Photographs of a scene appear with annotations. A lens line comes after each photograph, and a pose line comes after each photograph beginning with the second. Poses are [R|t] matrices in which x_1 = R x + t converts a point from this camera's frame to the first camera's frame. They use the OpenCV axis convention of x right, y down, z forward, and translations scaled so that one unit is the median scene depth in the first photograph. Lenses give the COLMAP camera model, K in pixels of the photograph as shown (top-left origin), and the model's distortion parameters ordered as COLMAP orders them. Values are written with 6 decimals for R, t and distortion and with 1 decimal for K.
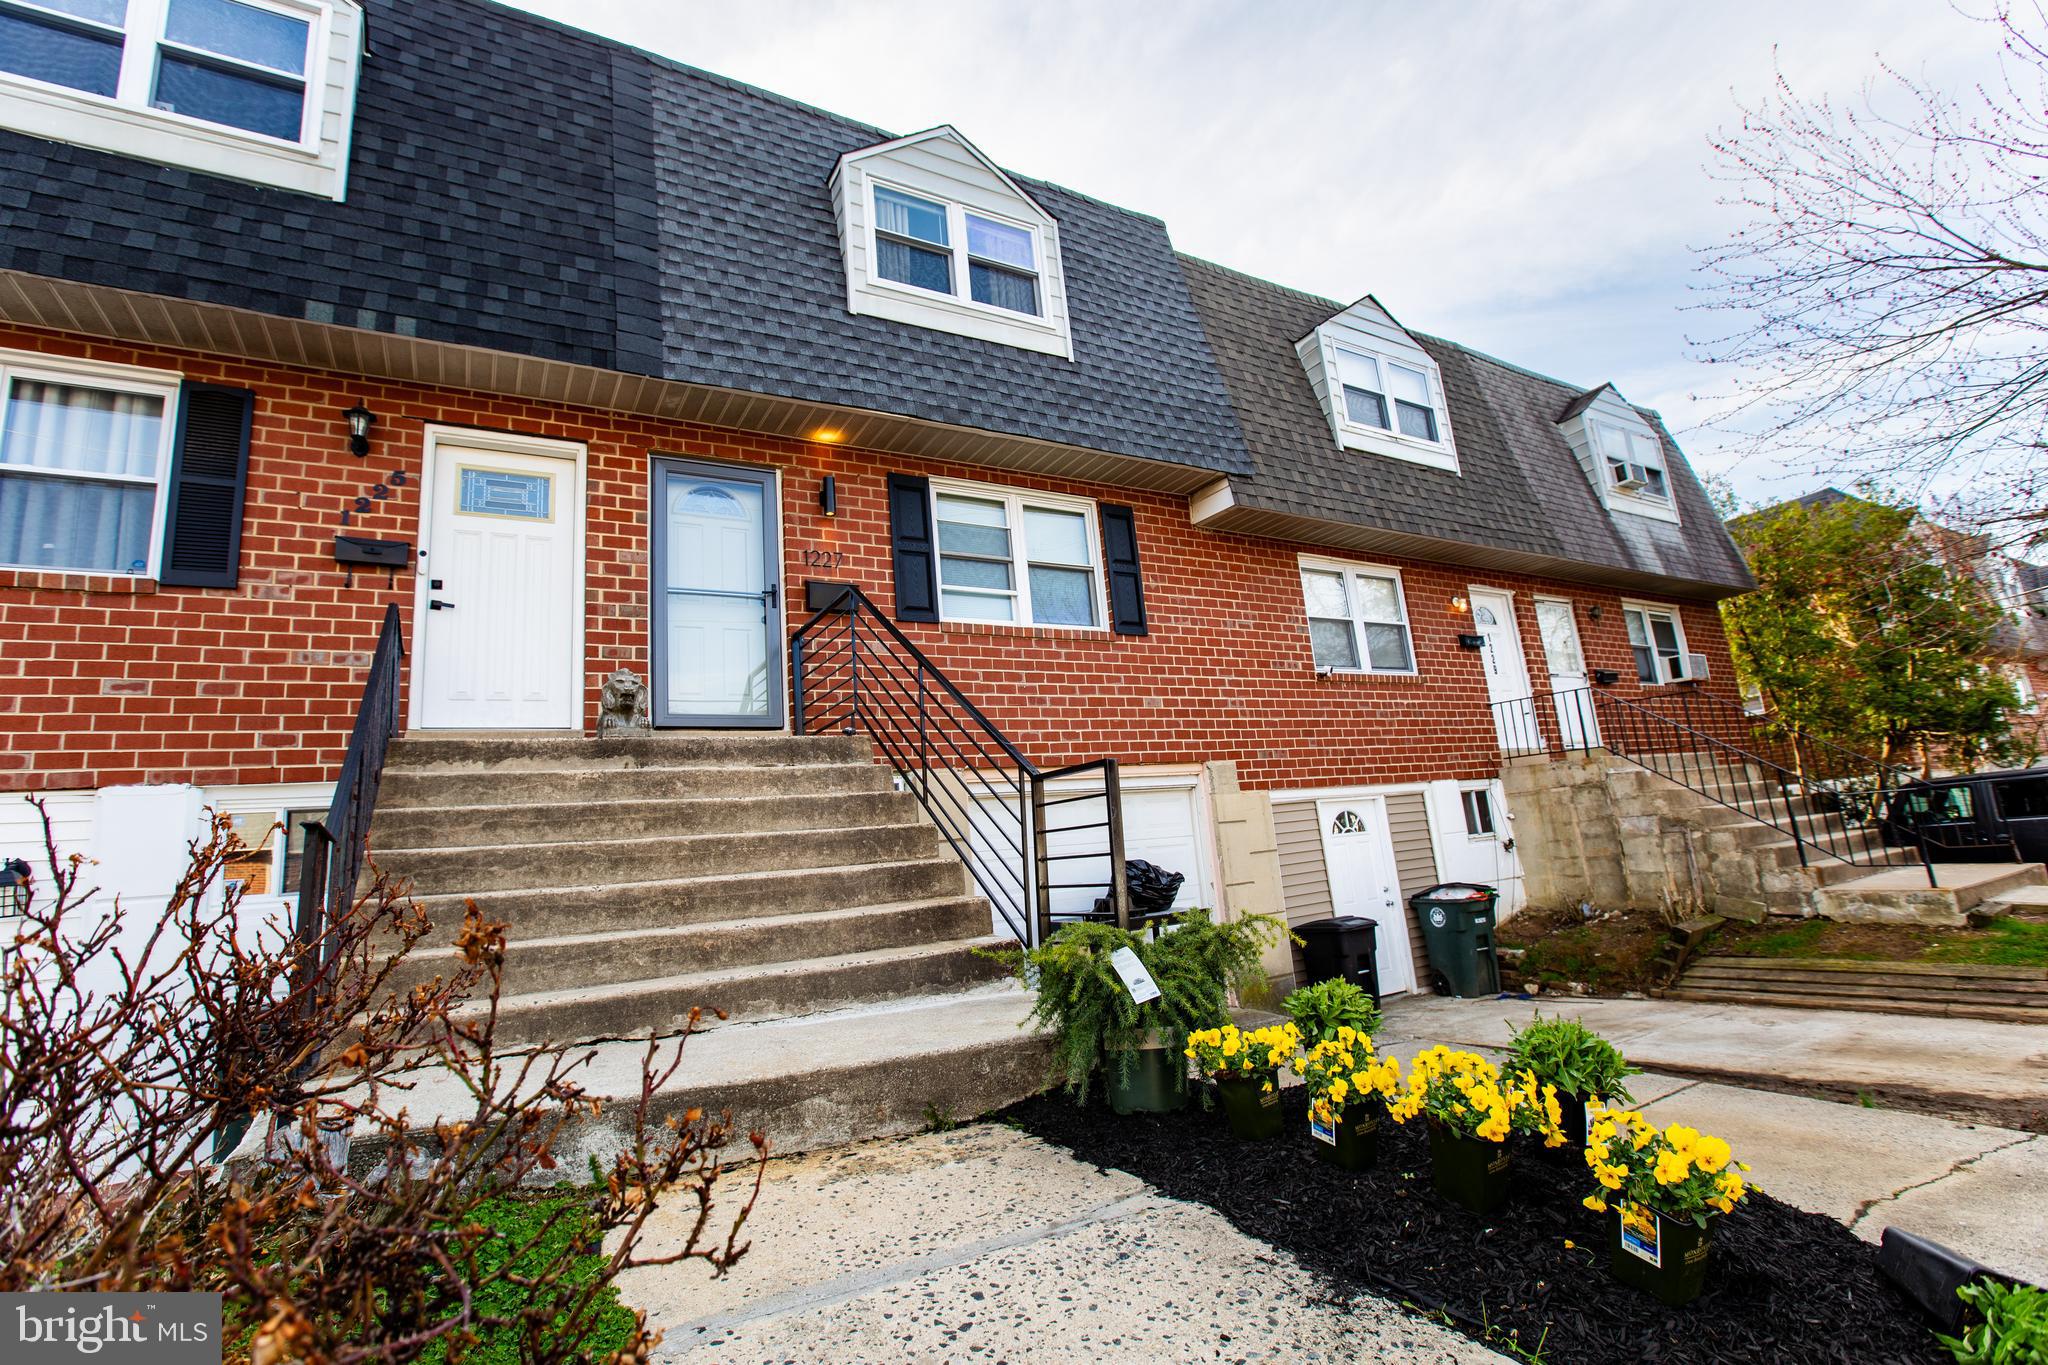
lens RADIAL K [[947.2, 0, 1022.9], [0, 947.2, 669.7], [0, 0, 1]] dist [-0.065177, 0.034625]
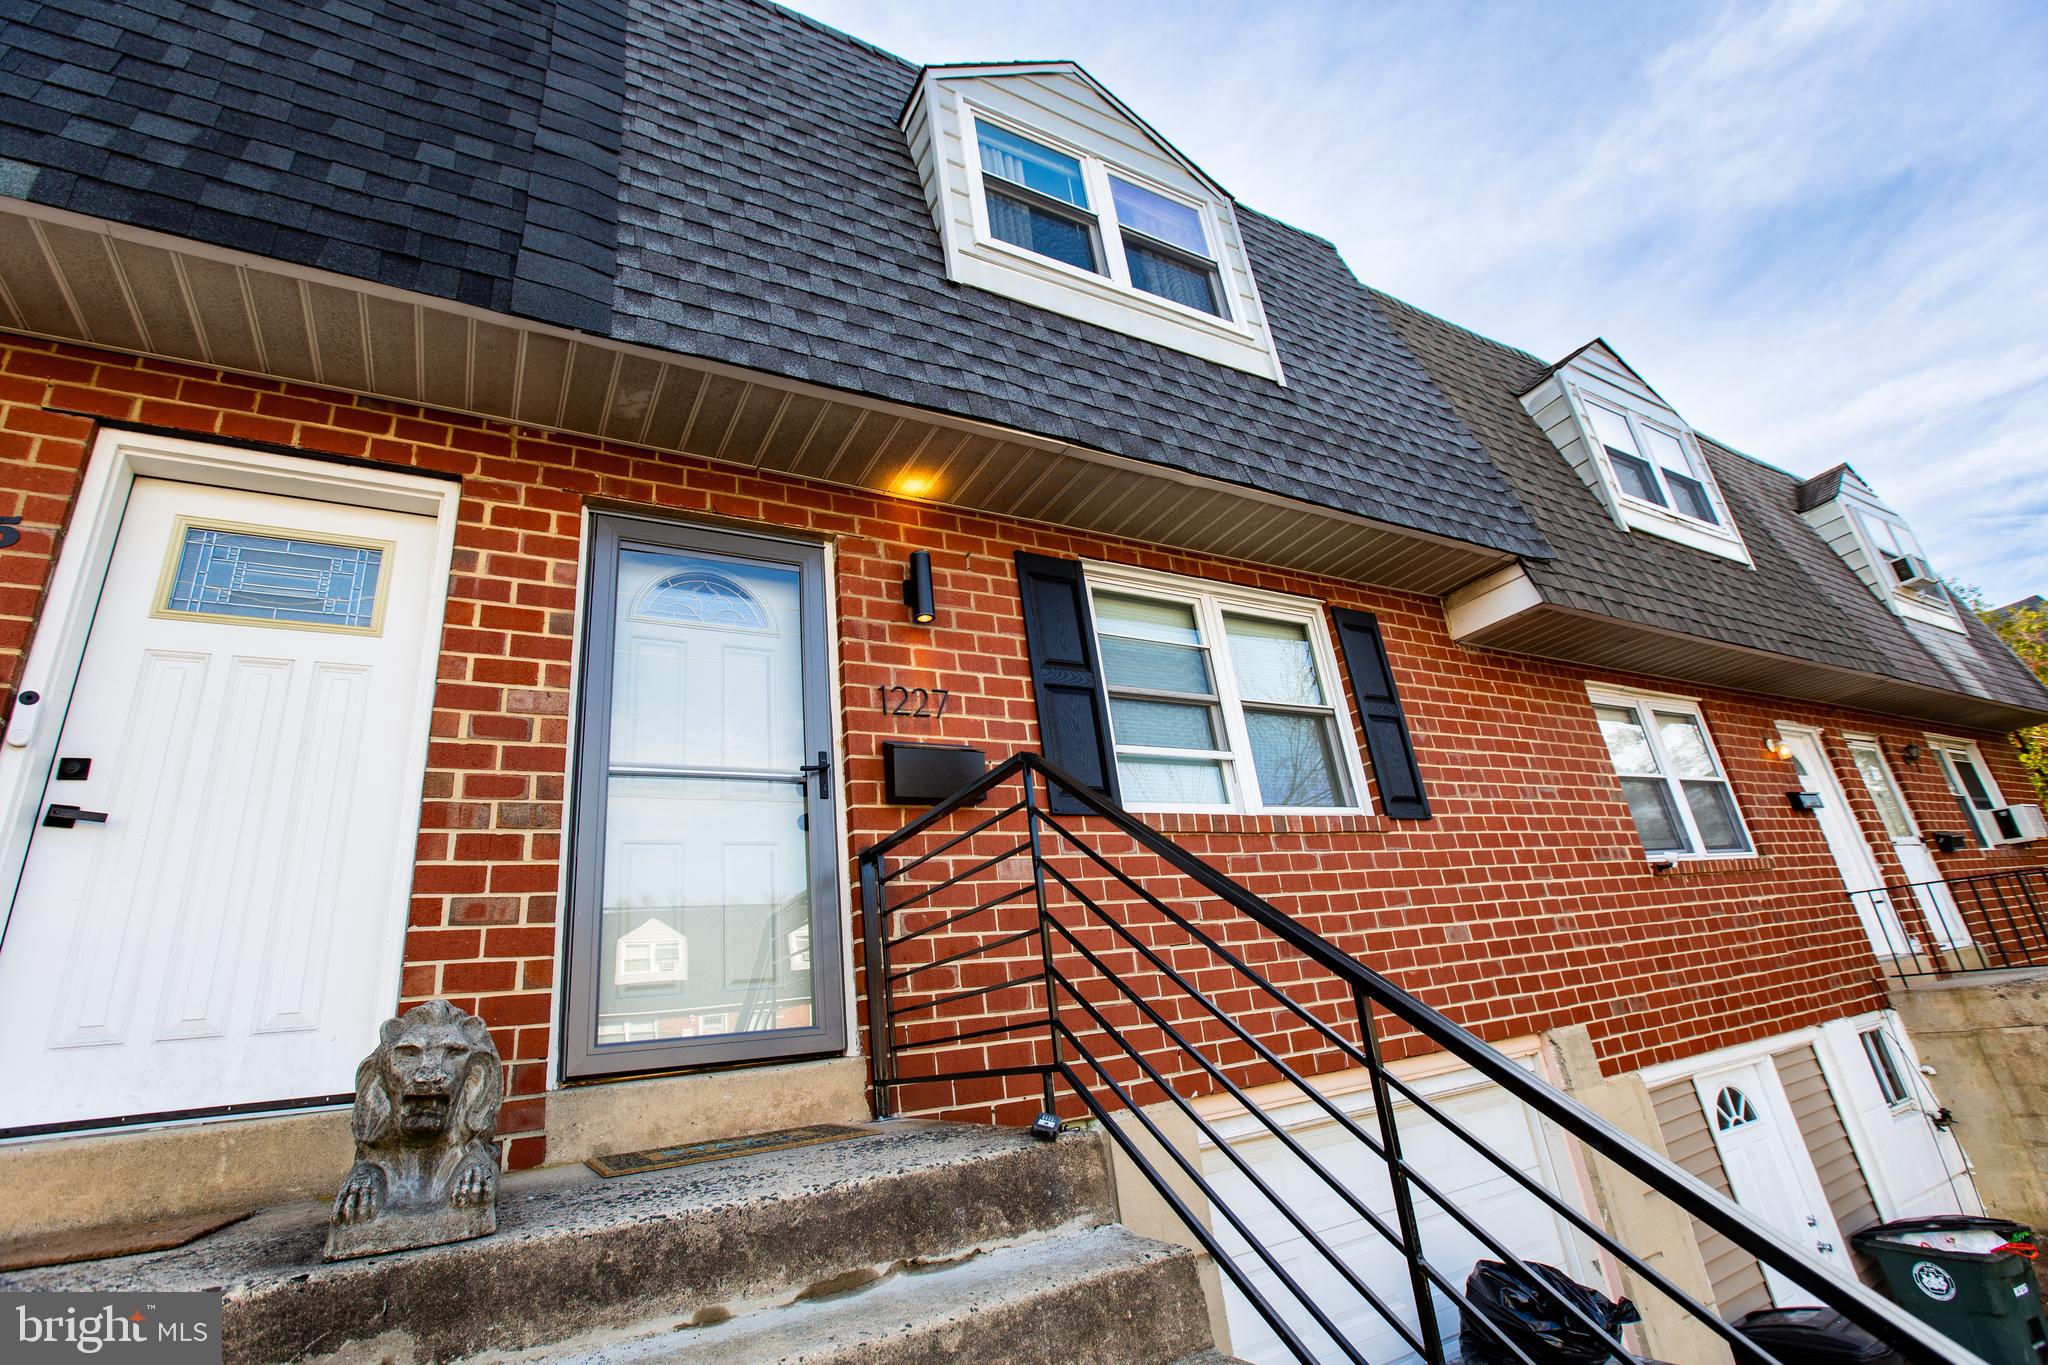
lens RADIAL K [[944.8, 0, 1019.5], [0, 944.8, 671.4], [0, 0, 1]] dist [-0.057338, 0.022893]
pose [[0.999512, -0.031009, -0.003805, -0.133034], [0.029914, 0.985045, -0.169682, -0.037486], [0.009010, 0.169485, 0.985492, 0.421738]]
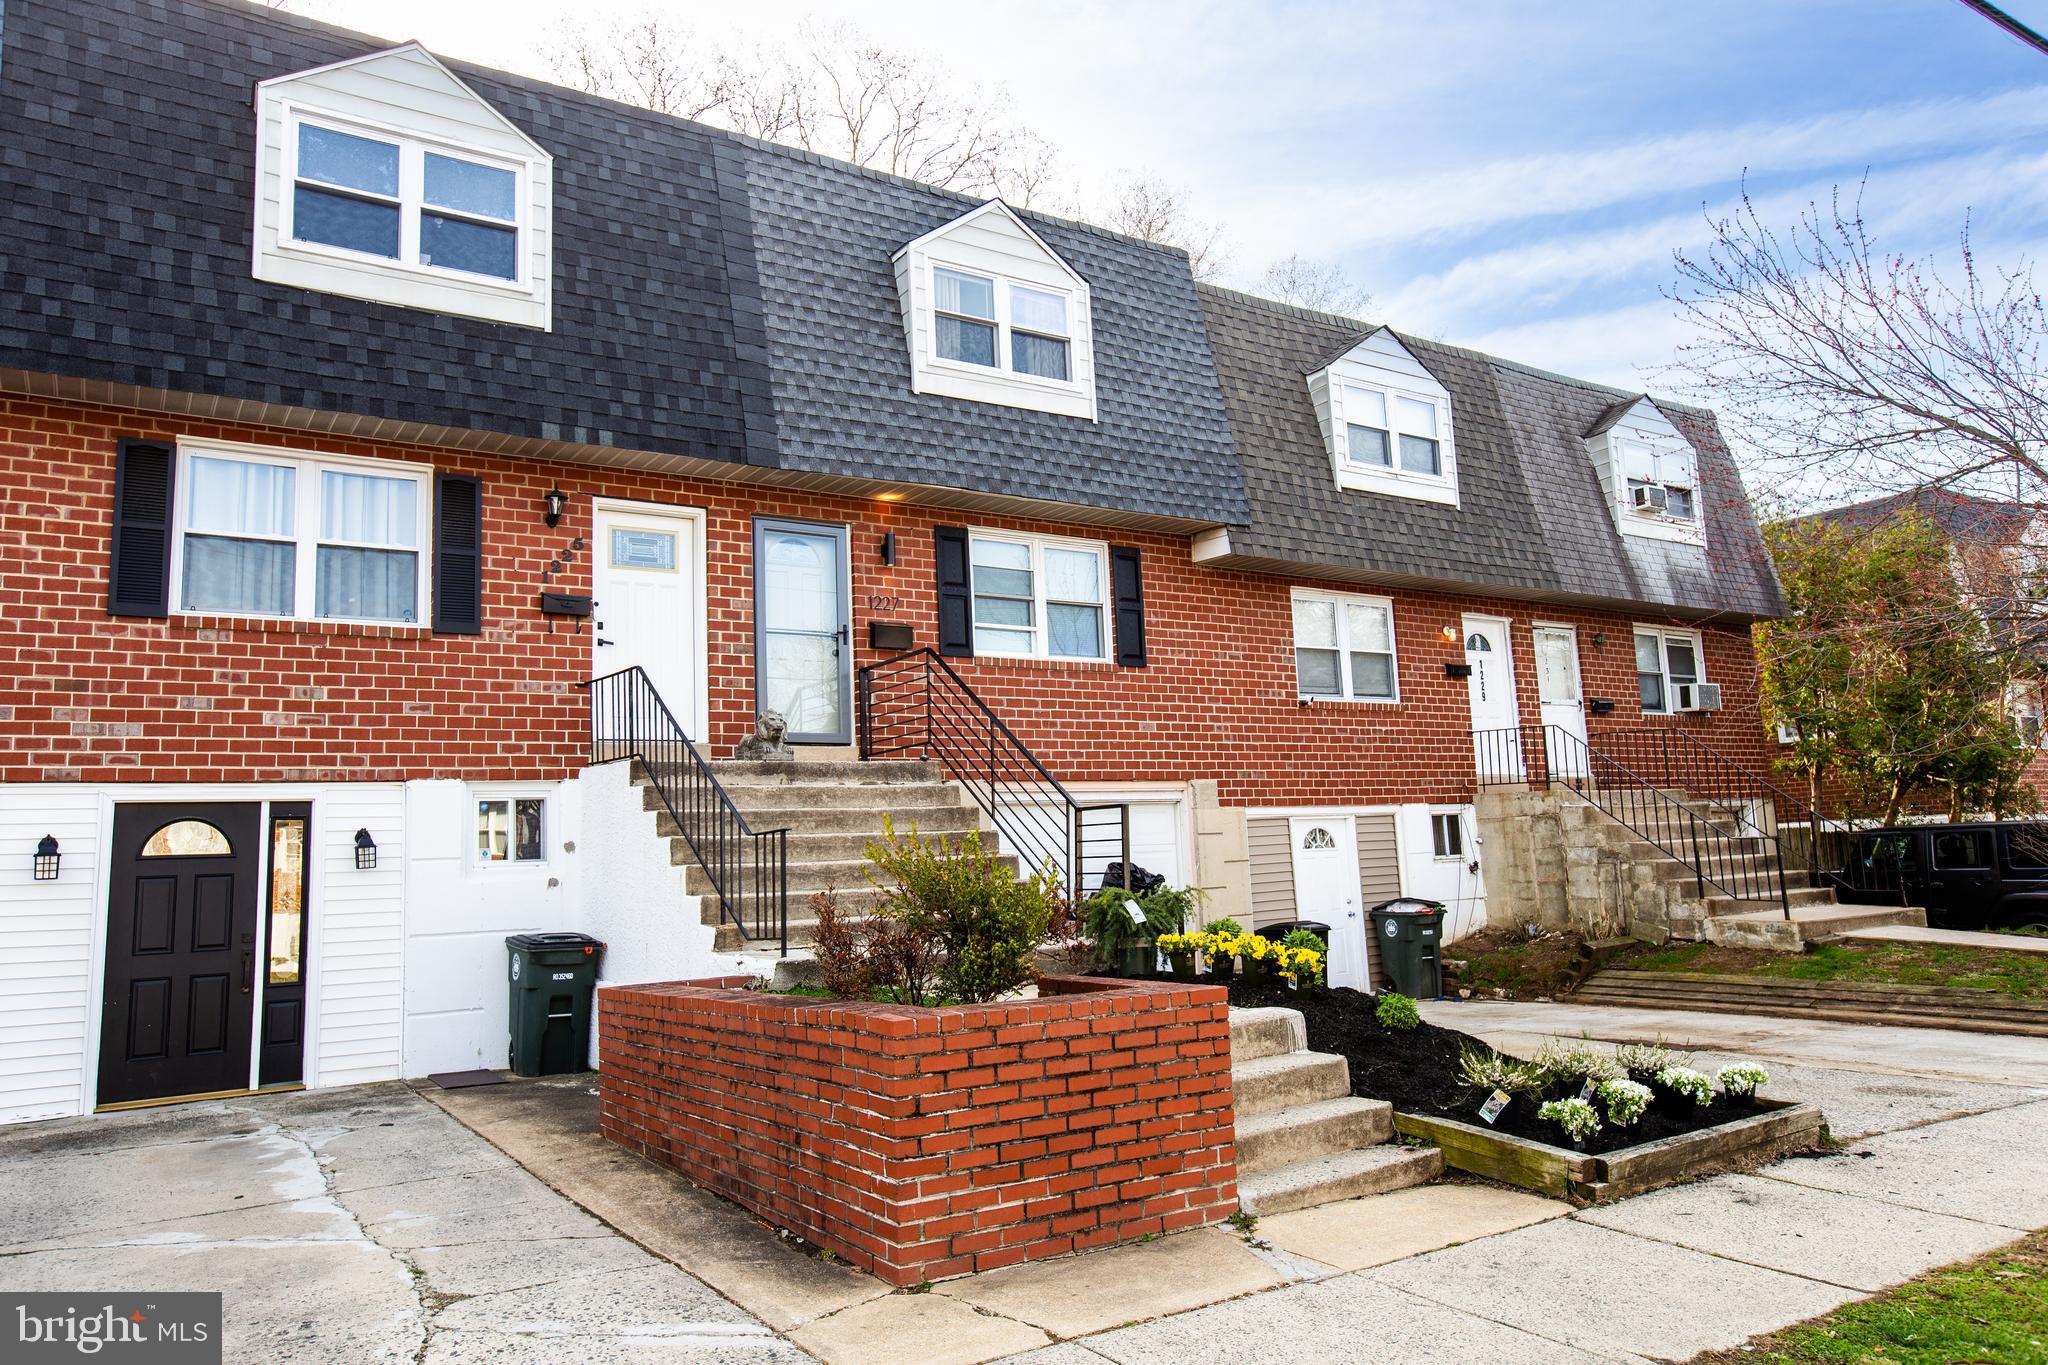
lens RADIAL K [[1409.8, 0, 1028.1], [0, 1409.8, 669.1], [0, 0, 1]] dist [-0.042903, 0.084115]
pose [[0.996941, 0.053678, 0.056803, -0.111428], [-0.057163, 0.996462, 0.061610, -0.137297], [-0.053295, -0.064669, 0.996483, -0.713343]]
